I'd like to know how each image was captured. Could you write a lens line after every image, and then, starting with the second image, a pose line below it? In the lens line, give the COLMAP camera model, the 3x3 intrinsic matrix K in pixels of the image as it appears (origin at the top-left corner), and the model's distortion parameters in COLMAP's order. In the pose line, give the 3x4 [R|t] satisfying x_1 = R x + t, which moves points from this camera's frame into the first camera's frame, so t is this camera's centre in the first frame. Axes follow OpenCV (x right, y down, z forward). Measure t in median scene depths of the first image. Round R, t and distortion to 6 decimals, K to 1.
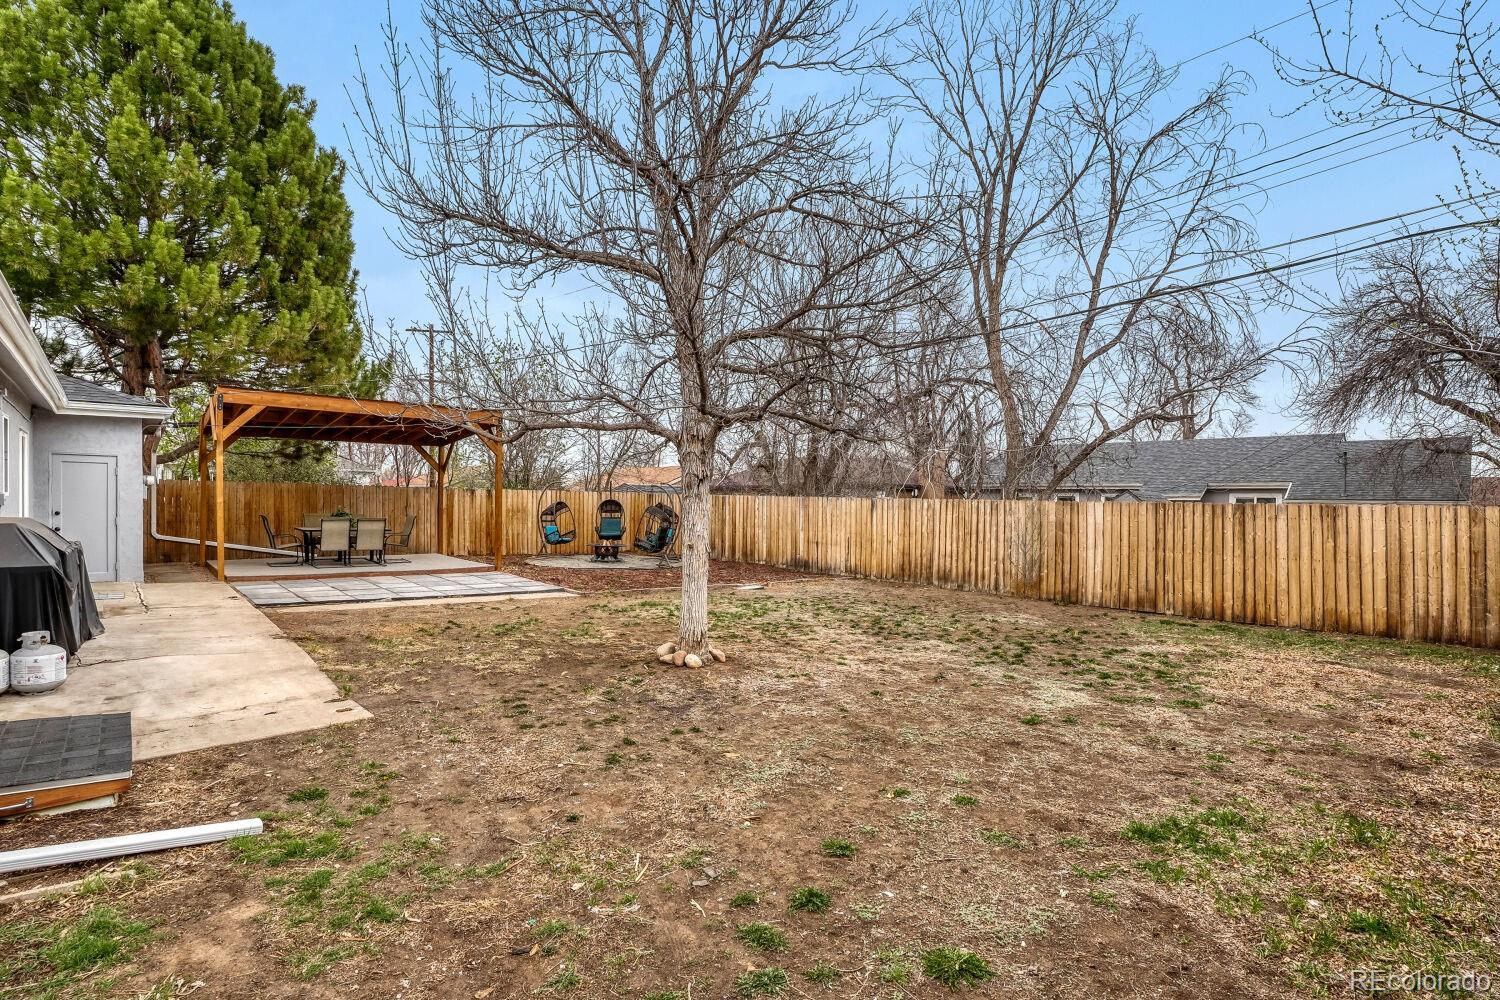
lens RADIAL K [[734.3, 0, 741.6], [0, 734.3, 504.2], [0, 0, 1]] dist [-0.002144, -0.000005]
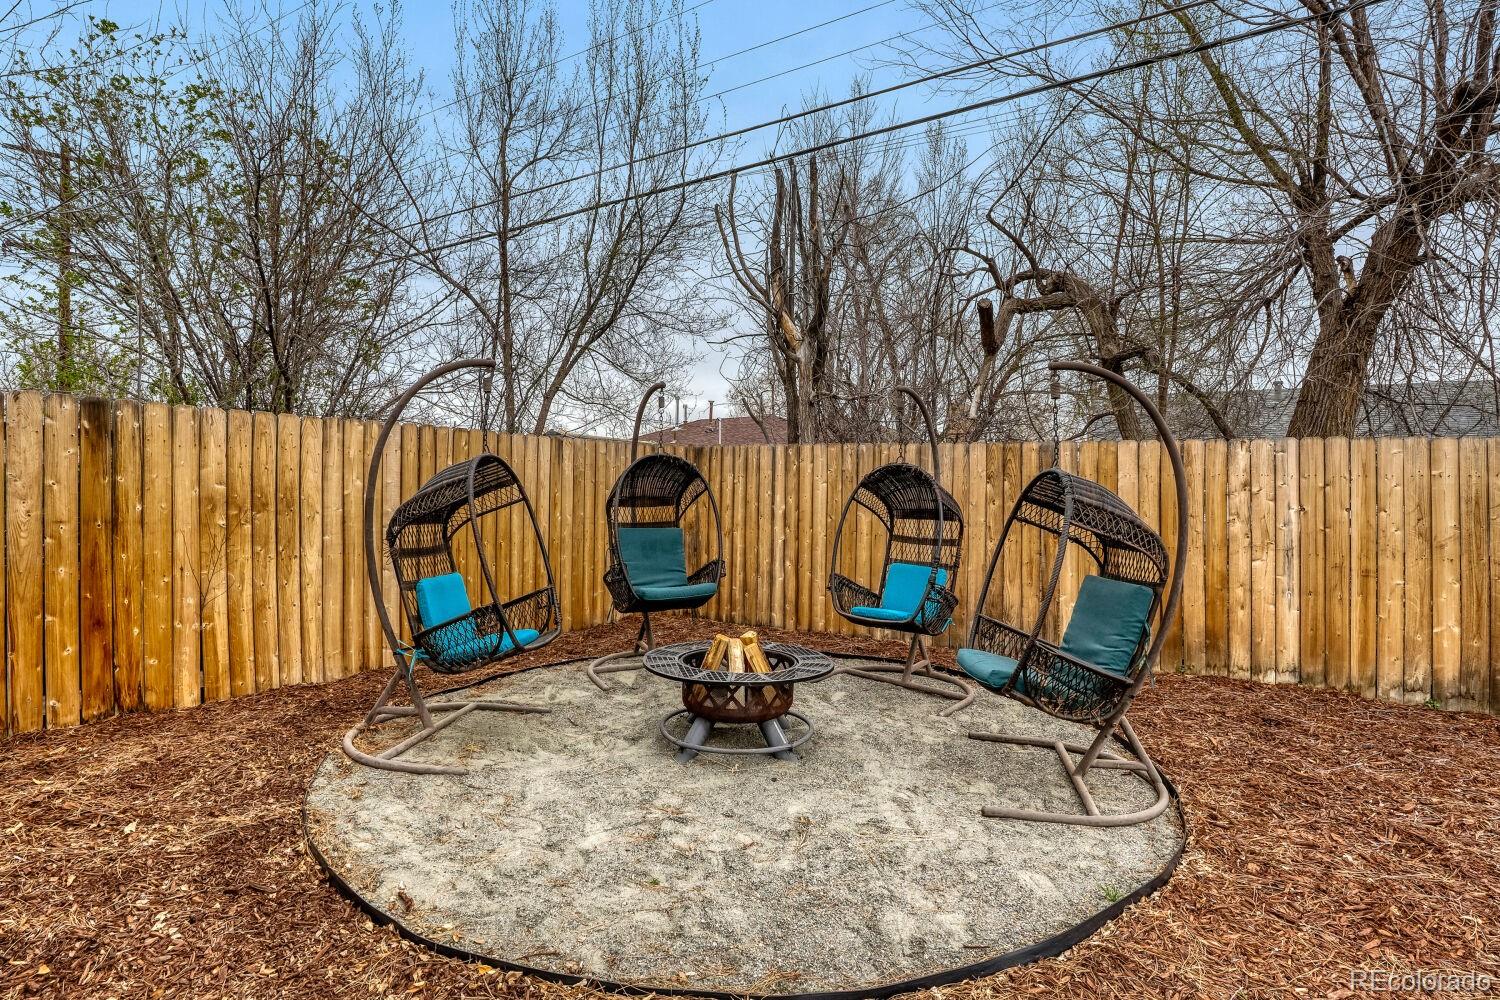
lens RADIAL K [[734.3, 0, 739.5], [0, 734.3, 491.3], [0, 0, 1]] dist [-0.002144, -0.000005]
pose [[0.961997, -0.008161, 0.272939, -0.241666], [0.007480, 0.999966, 0.003538, 0.005771], [-0.272958, -0.001362, 0.962025, 0.799700]]
